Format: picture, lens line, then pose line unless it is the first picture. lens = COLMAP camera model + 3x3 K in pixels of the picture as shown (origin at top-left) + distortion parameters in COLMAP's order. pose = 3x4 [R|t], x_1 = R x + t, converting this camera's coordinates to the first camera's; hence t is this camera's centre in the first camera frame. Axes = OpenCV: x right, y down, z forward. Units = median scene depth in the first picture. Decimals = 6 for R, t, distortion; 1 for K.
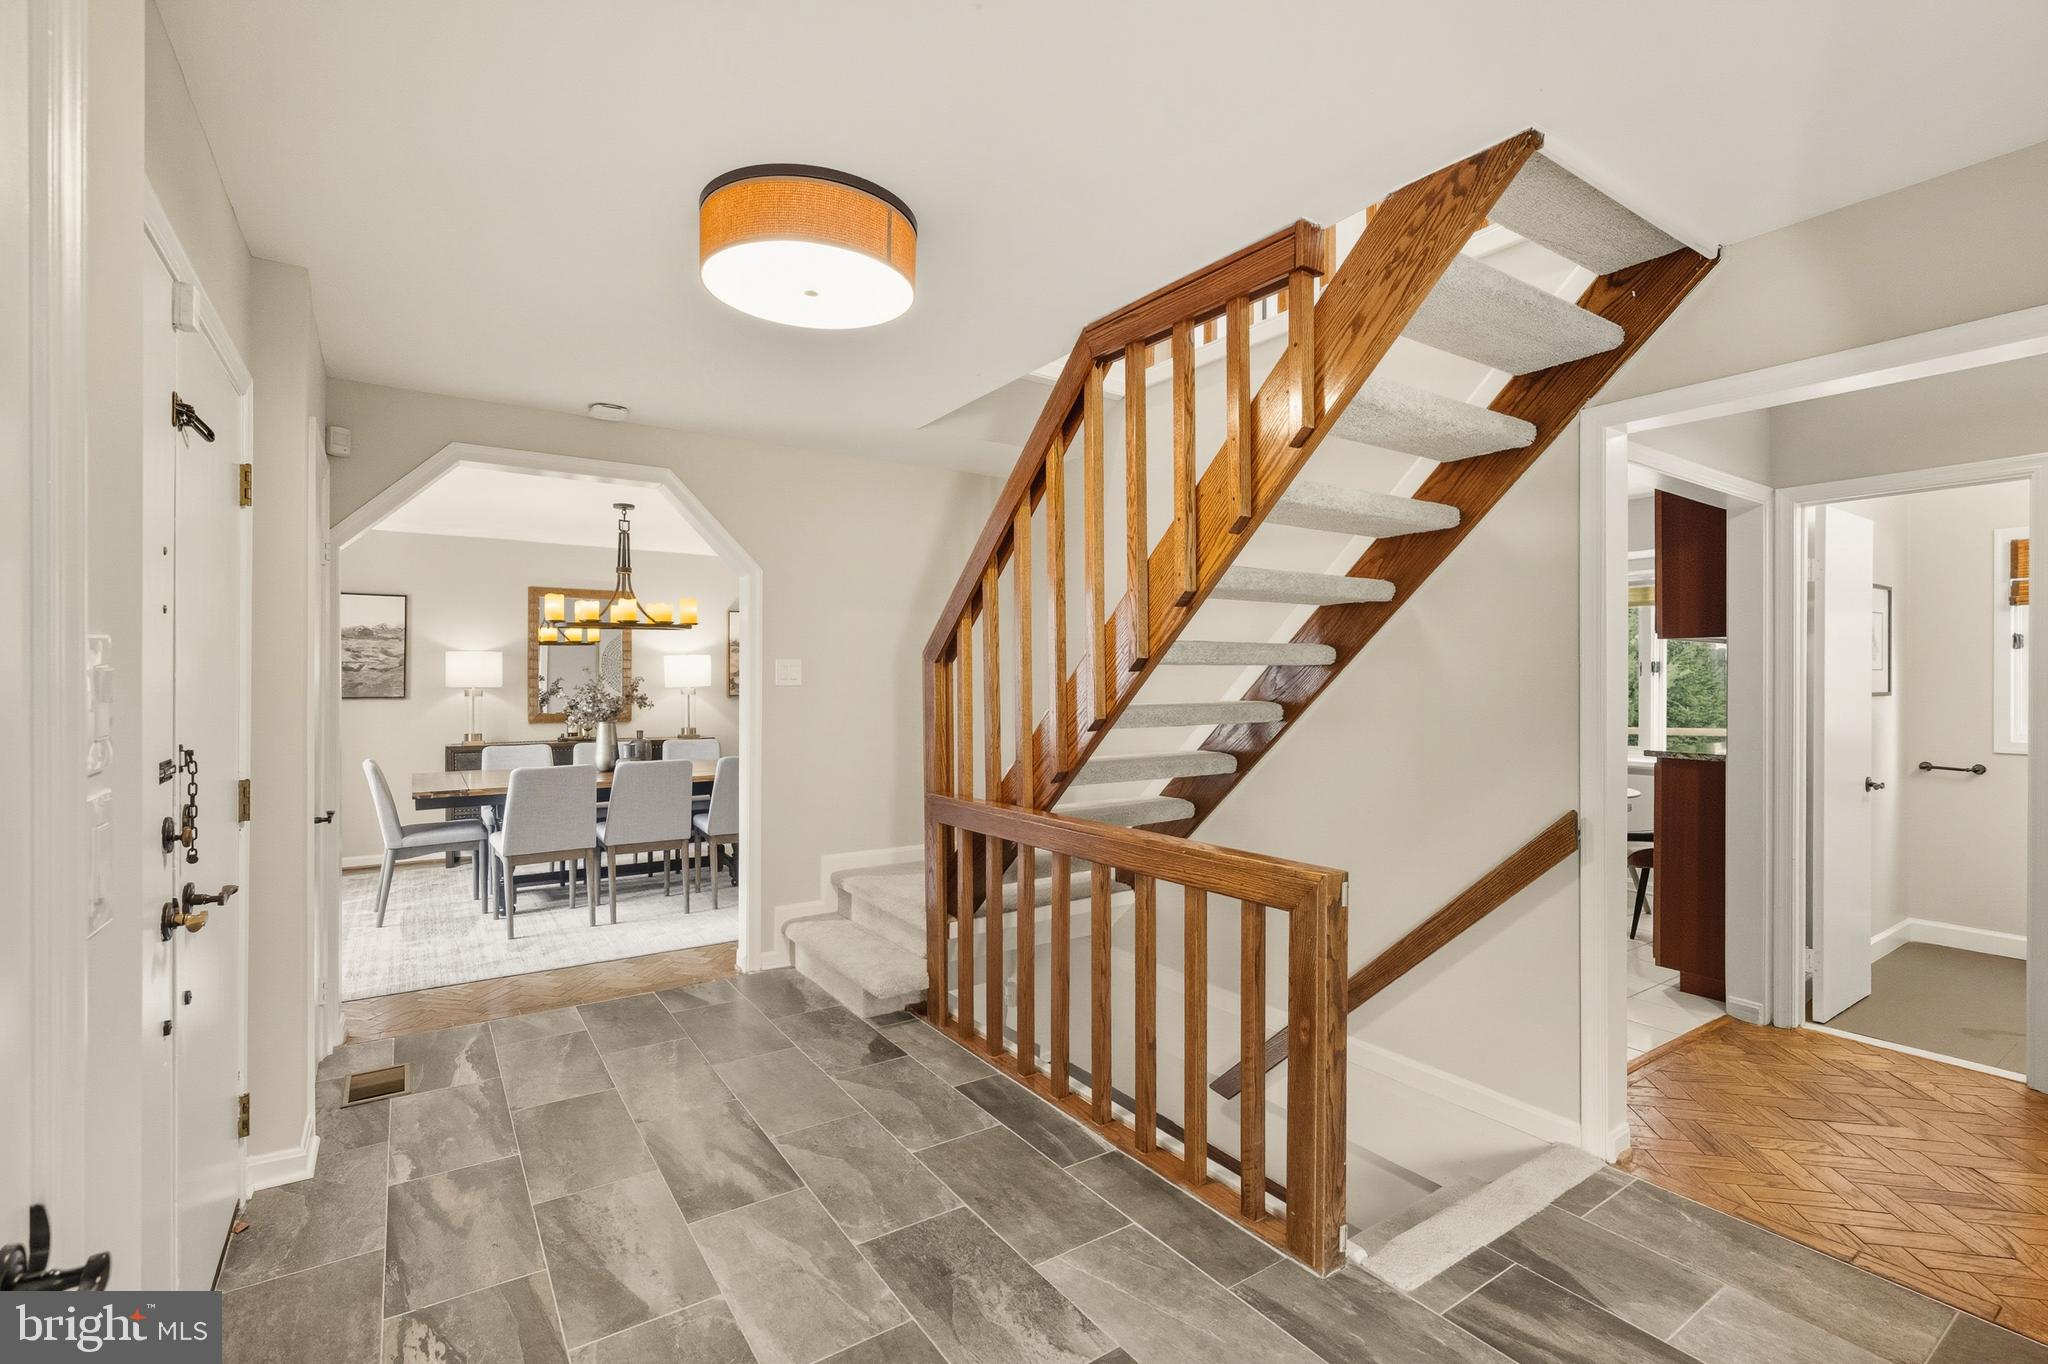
lens RADIAL K [[901.0, 0, 1024.0], [0, 901.0, 682.0], [0, 0, 1]] dist [-0.015404, -0.000522]
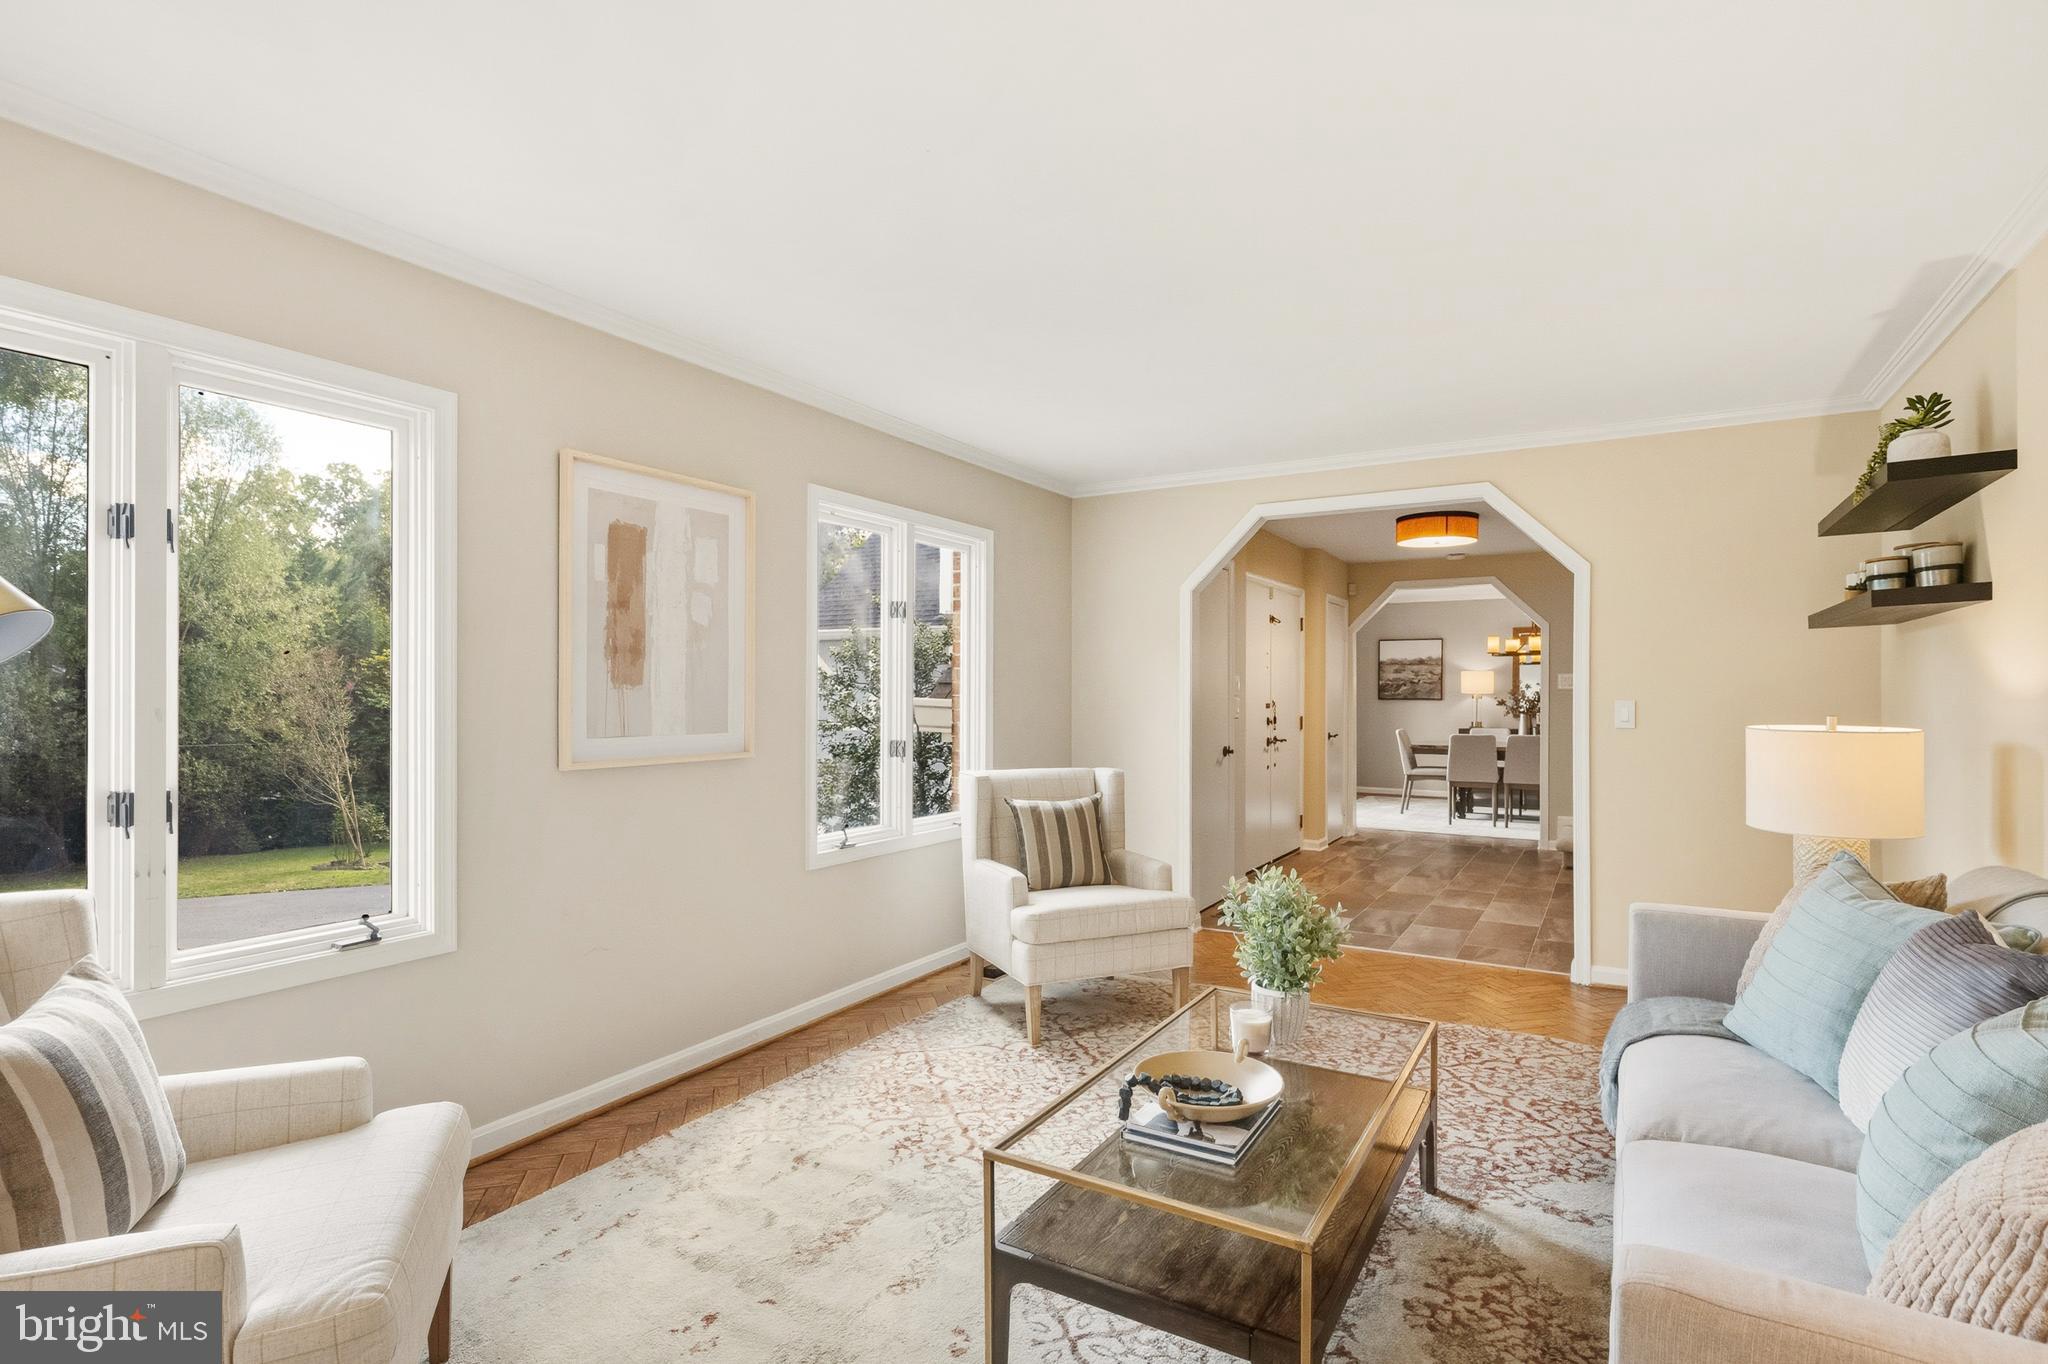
lens RADIAL K [[1000.2, 0, 1031.8], [0, 1000.2, 672.5], [0, 0, 1]] dist [-0.001565, -0.000056]
pose [[0.414522, -0.017230, -0.909876, 1.188024], [-0.004290, 0.999773, -0.020886, 0.016401], [0.910029, 0.012561, 0.414354, -0.822622]]
